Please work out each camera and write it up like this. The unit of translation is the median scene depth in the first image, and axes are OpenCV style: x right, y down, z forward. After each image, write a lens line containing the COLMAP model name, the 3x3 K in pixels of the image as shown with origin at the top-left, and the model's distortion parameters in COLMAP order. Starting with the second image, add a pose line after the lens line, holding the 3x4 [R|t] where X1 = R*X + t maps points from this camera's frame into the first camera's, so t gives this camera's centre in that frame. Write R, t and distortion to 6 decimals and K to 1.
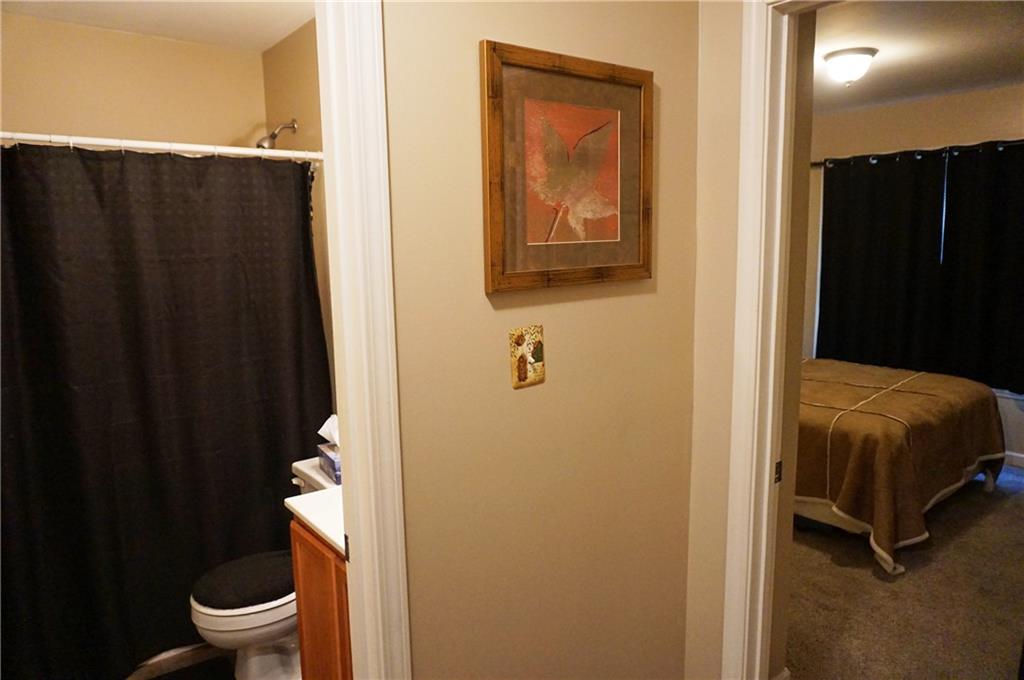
lens RADIAL K [[681.3, 0, 511.6], [0, 681.3, 349.5], [0, 0, 1]] dist [-0.058666, 0.045946]
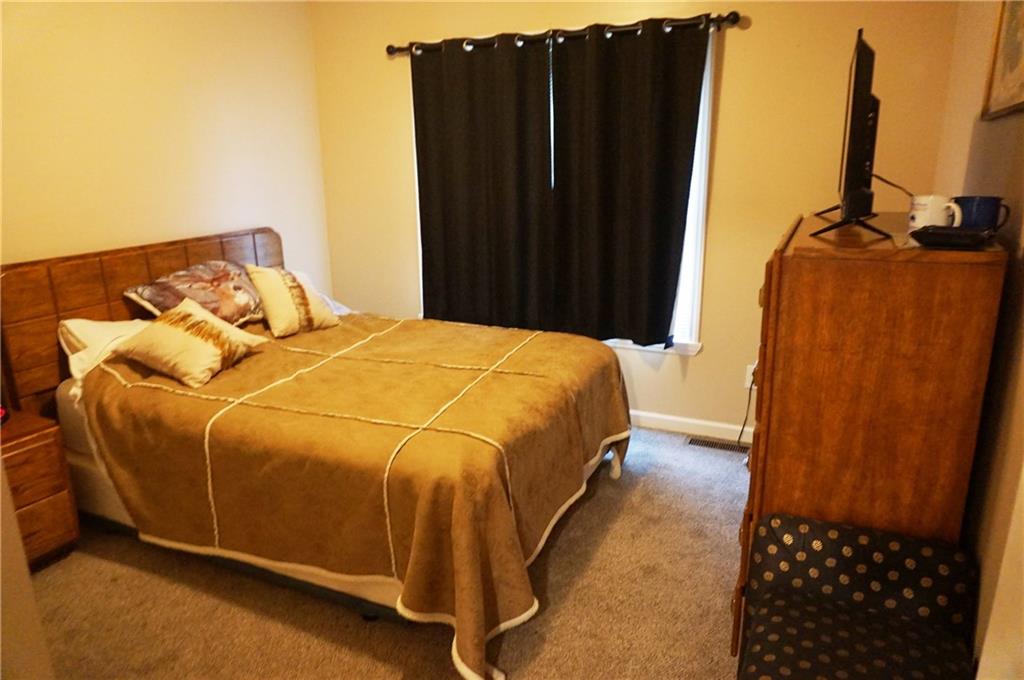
lens RADIAL K [[681.3, 0, 511.6], [0, 681.3, 349.5], [0, 0, 1]] dist [-0.058666, 0.045946]
pose [[0.894277, -0.117555, 0.431798, 0.187567], [0.066749, 0.989127, 0.131043, -0.037365], [-0.442508, -0.088366, 0.892400, 0.239634]]
